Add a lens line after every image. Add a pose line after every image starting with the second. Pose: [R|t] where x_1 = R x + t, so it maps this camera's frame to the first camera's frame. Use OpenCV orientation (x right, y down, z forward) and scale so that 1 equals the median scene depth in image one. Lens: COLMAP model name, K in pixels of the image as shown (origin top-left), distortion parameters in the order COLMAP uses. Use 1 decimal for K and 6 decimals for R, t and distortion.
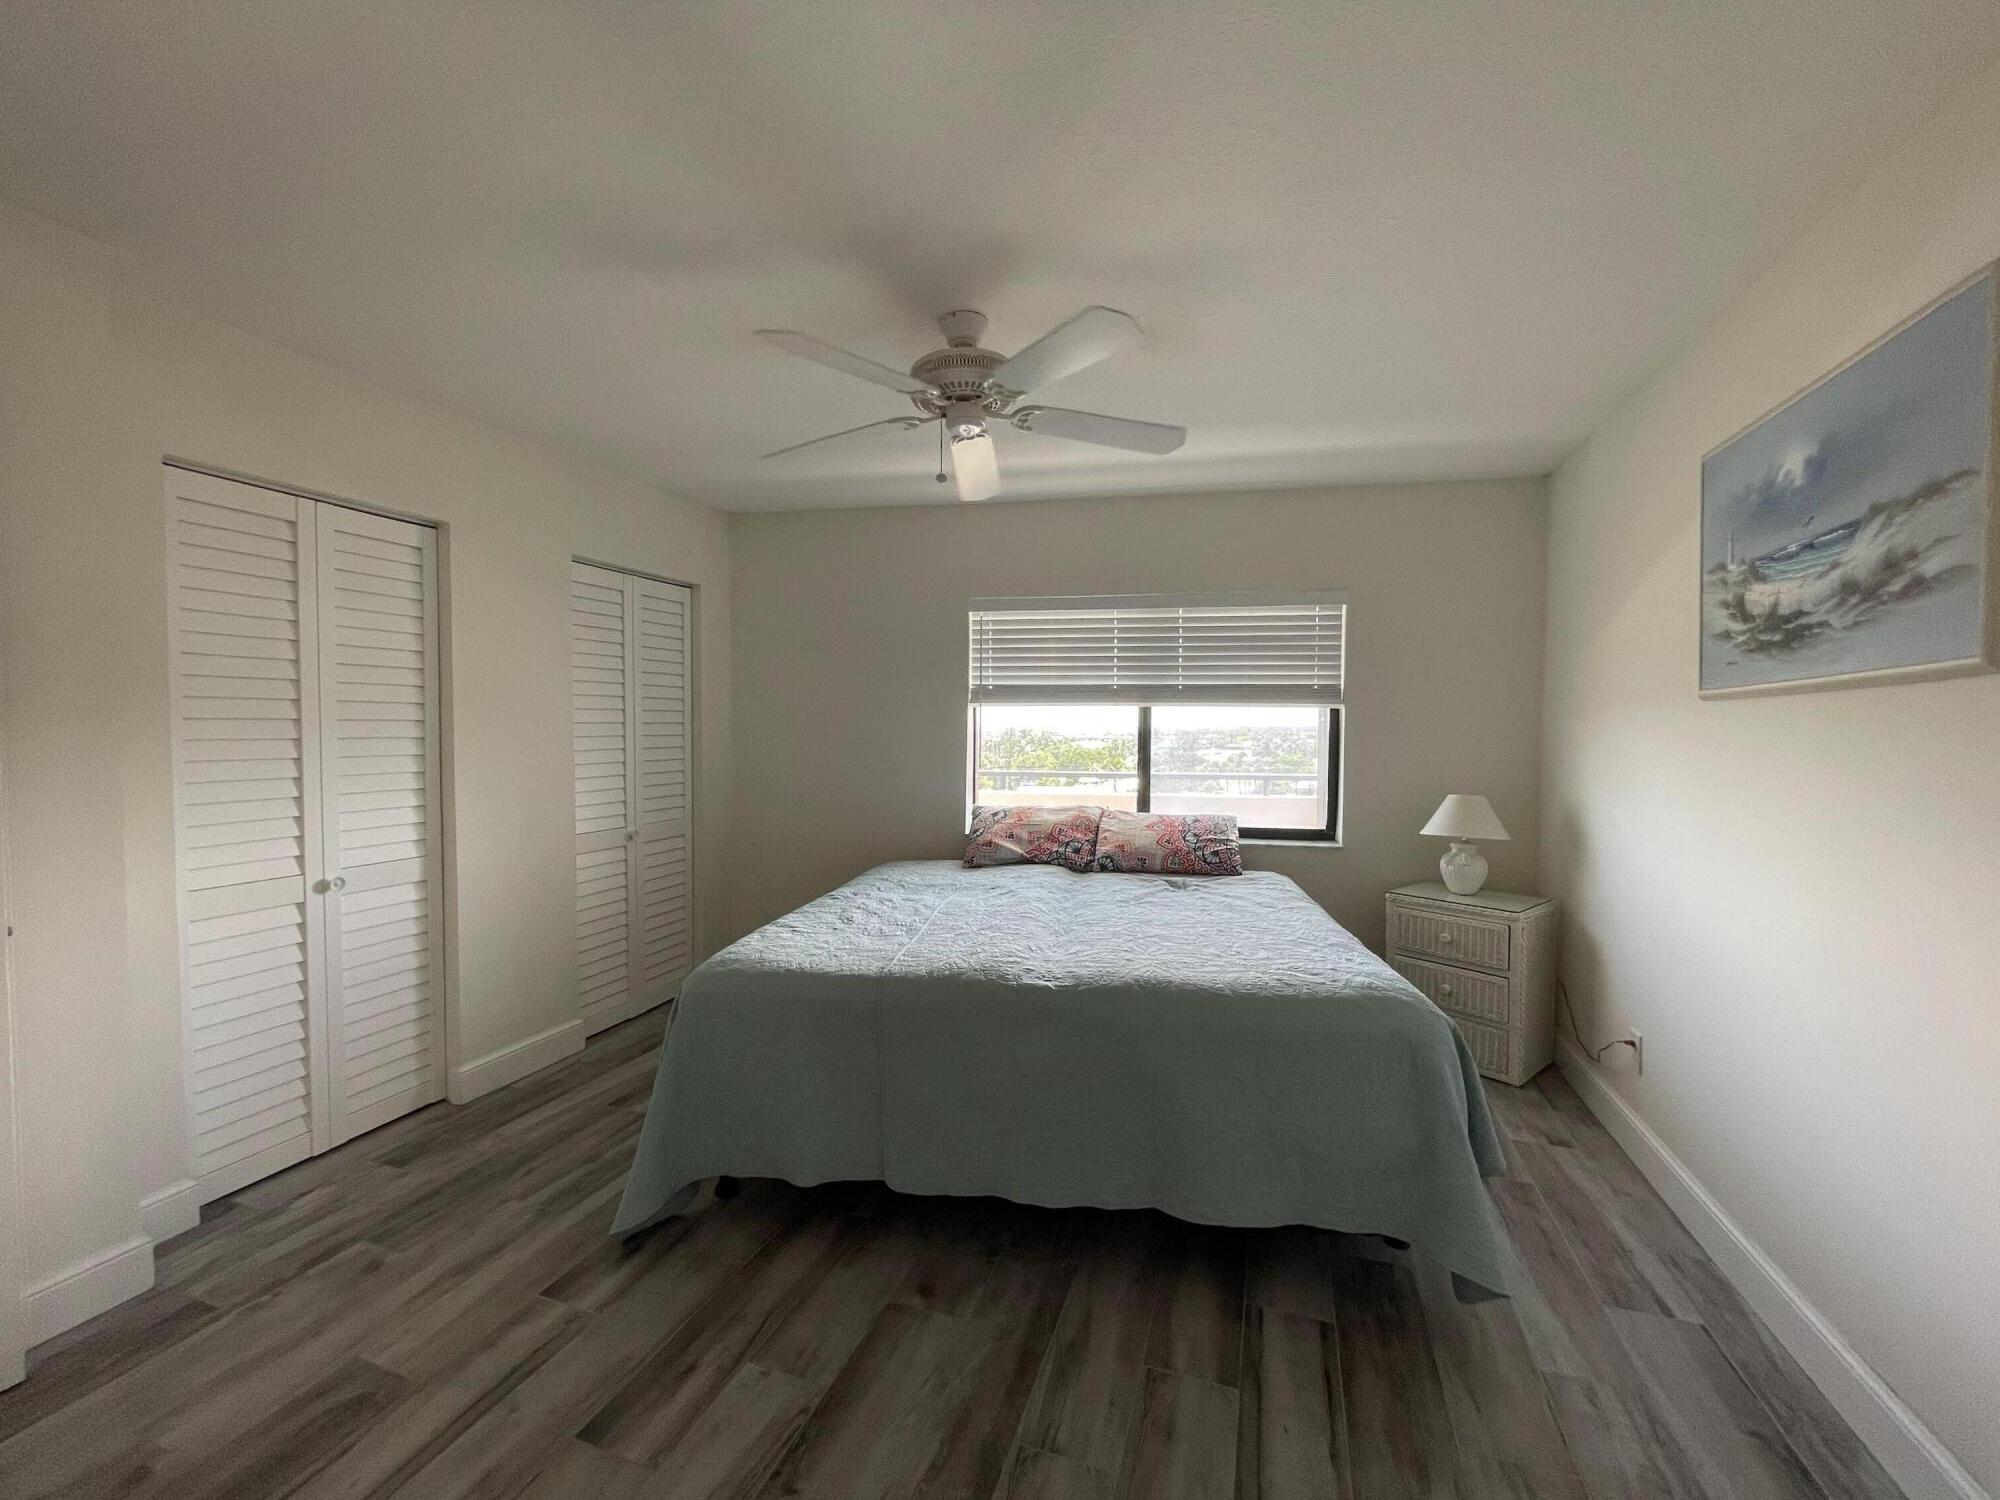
lens RADIAL K [[808.1, 0, 1000.0], [0, 808.1, 750.0], [0, 0, 1]] dist [-0.000634, -0.000319]
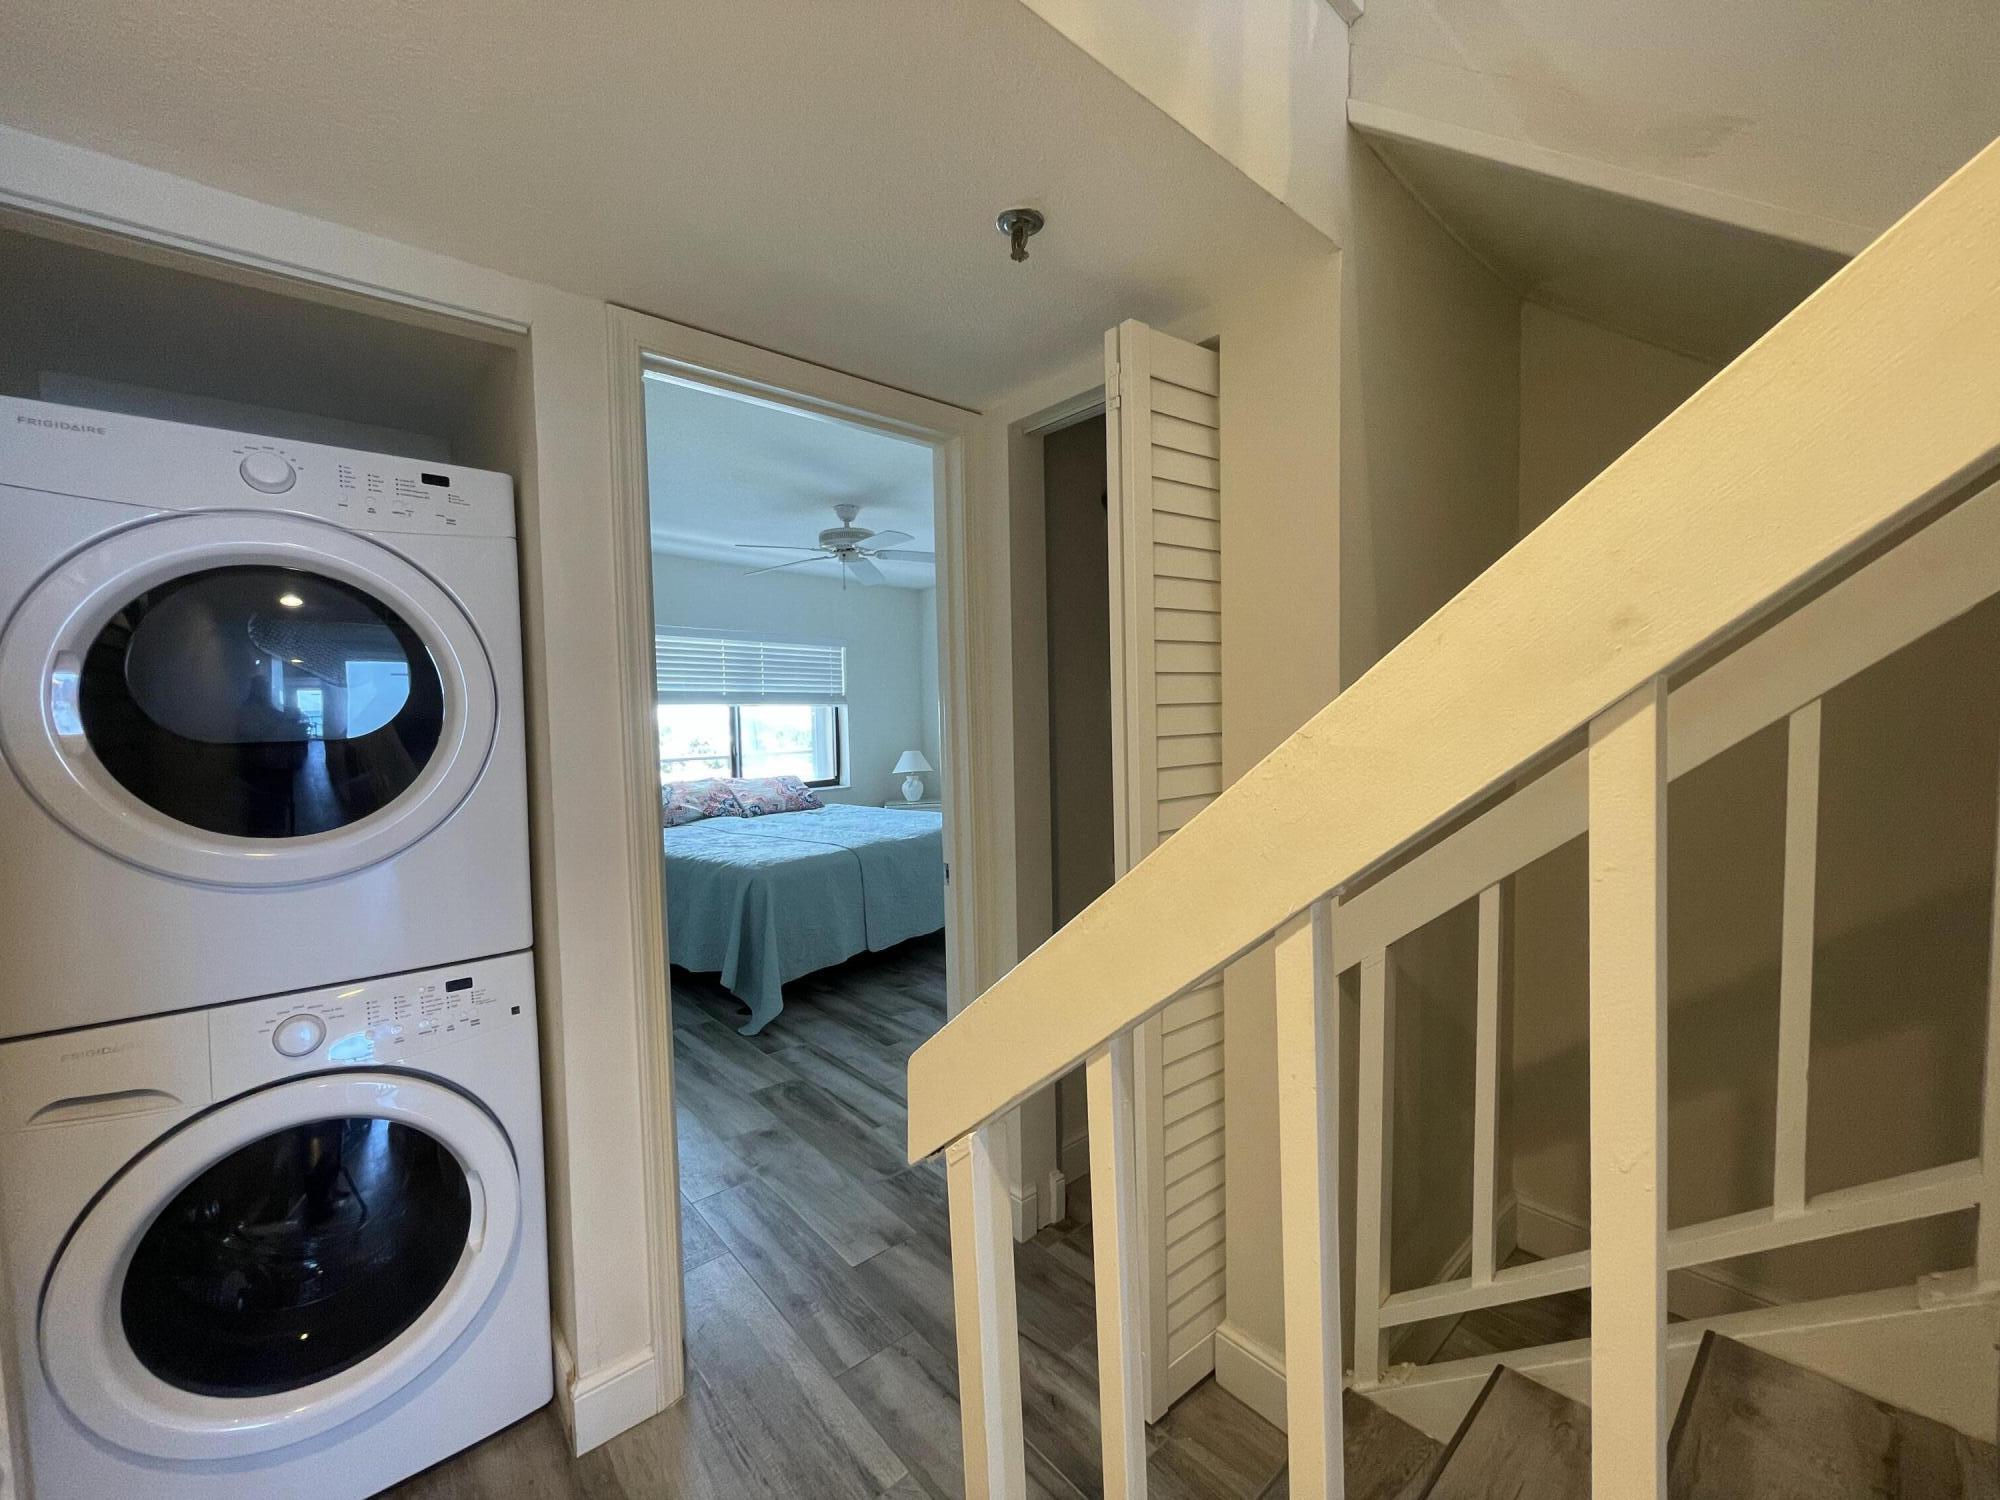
lens RADIAL K [[808.1, 0, 1000.0], [0, 808.1, 750.0], [0, 0, 1]] dist [-0.000634, -0.000319]
pose [[0.500520, -0.053260, 0.864085, -0.950499], [0.047535, 0.998291, 0.033998, -0.002932], [-0.864419, 0.024057, 0.502196, -0.161983]]
